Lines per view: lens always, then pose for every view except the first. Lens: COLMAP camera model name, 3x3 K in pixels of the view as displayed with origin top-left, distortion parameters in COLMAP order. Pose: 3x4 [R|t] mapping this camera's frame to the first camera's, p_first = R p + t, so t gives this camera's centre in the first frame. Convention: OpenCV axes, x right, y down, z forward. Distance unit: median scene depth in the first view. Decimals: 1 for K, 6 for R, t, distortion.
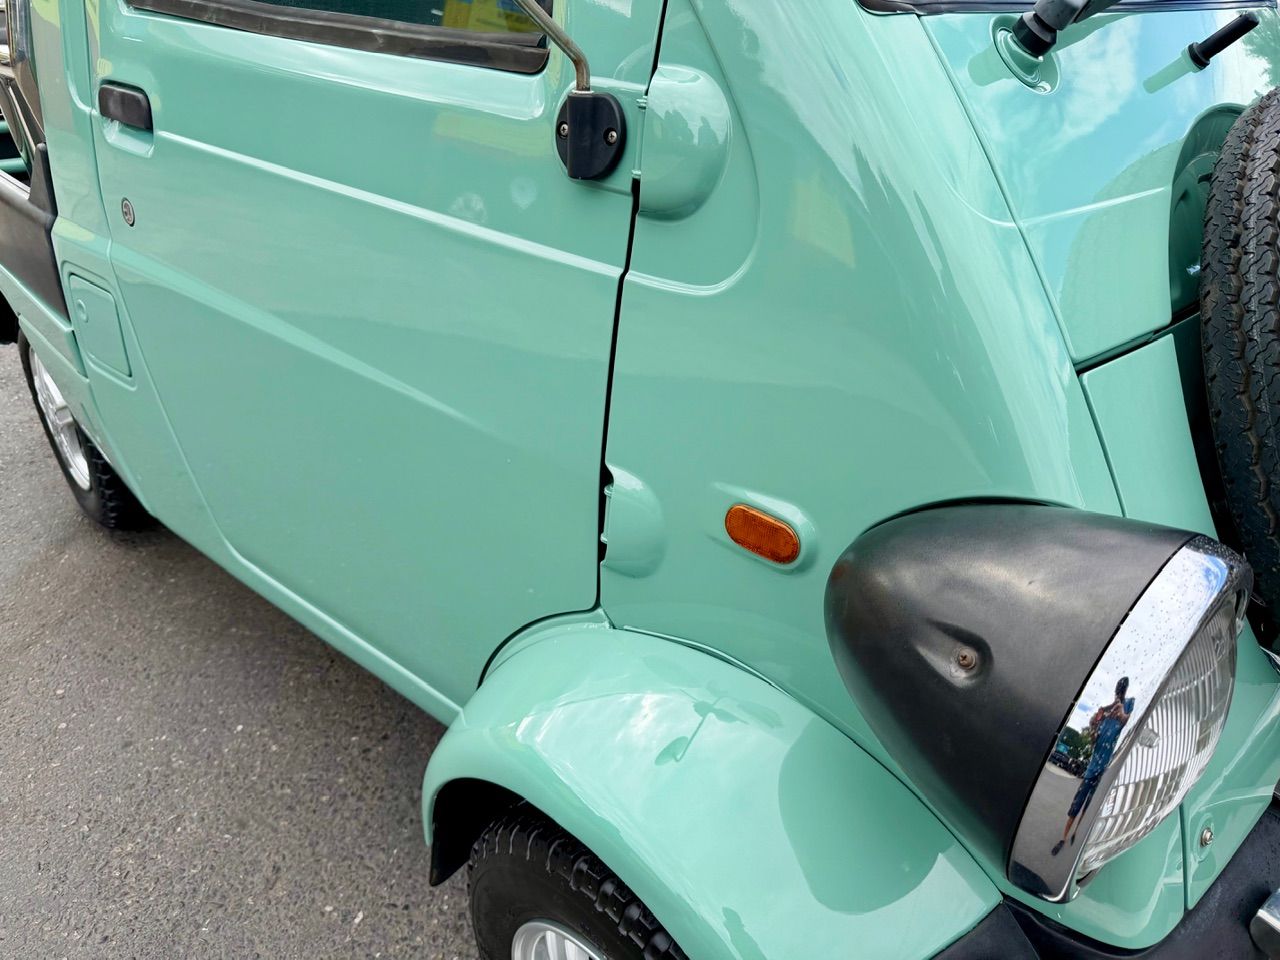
lens RADIAL K [[922.4, 0, 638.4], [0, 922.4, 508.4], [0, 0, 1]] dist [0.005005, -0.005557]
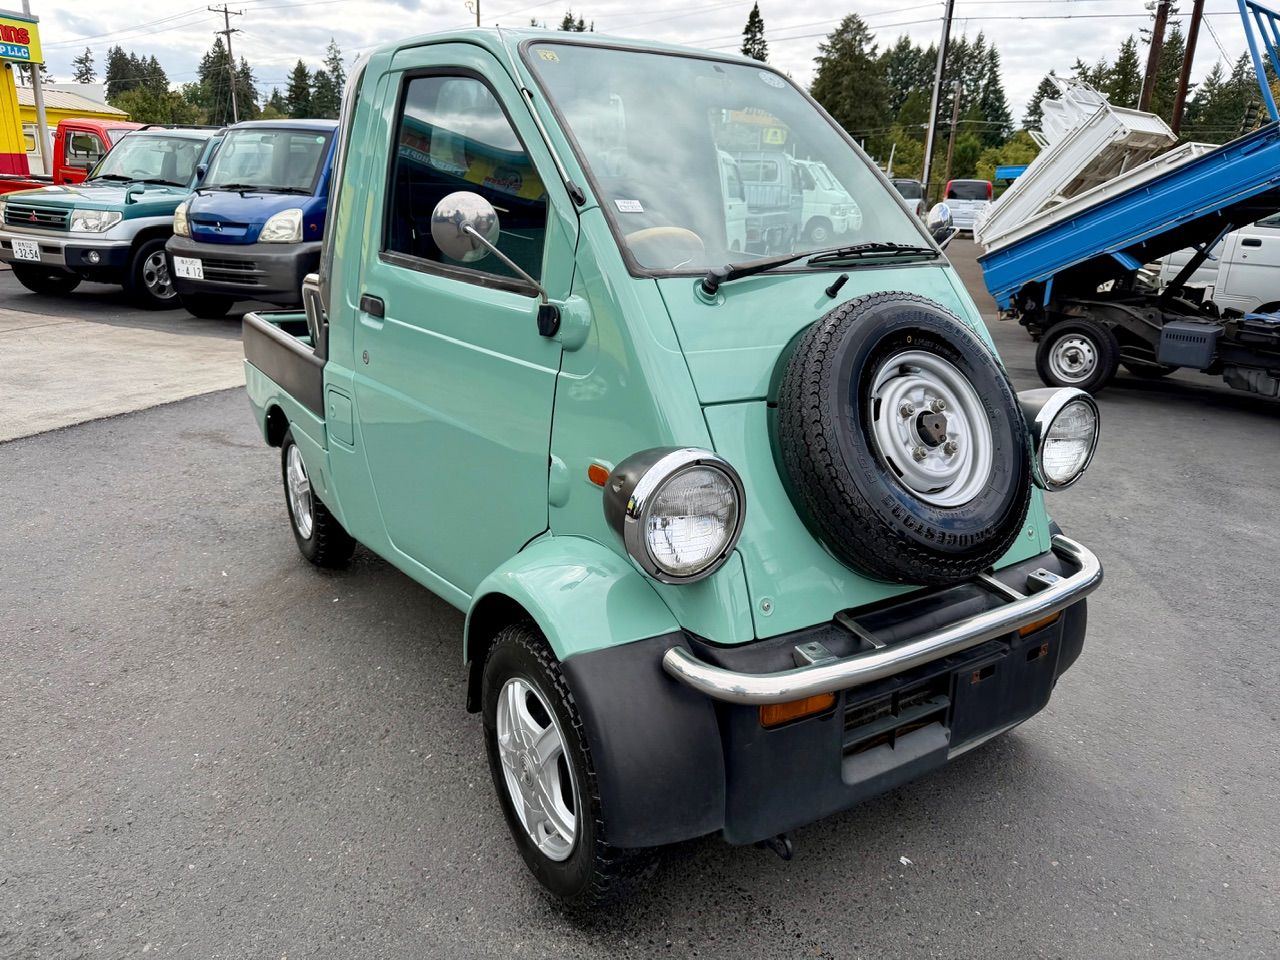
lens RADIAL K [[896.5, 0, 636.6], [0, 896.5, 506.7], [0, 0, 1]] dist [0.117670, -0.139634]
pose [[0.983383, 0.057286, -0.172266, 0.312397], [-0.091485, 0.975987, -0.197687, 0.273714], [0.156805, 0.210162, 0.965010, -0.604573]]
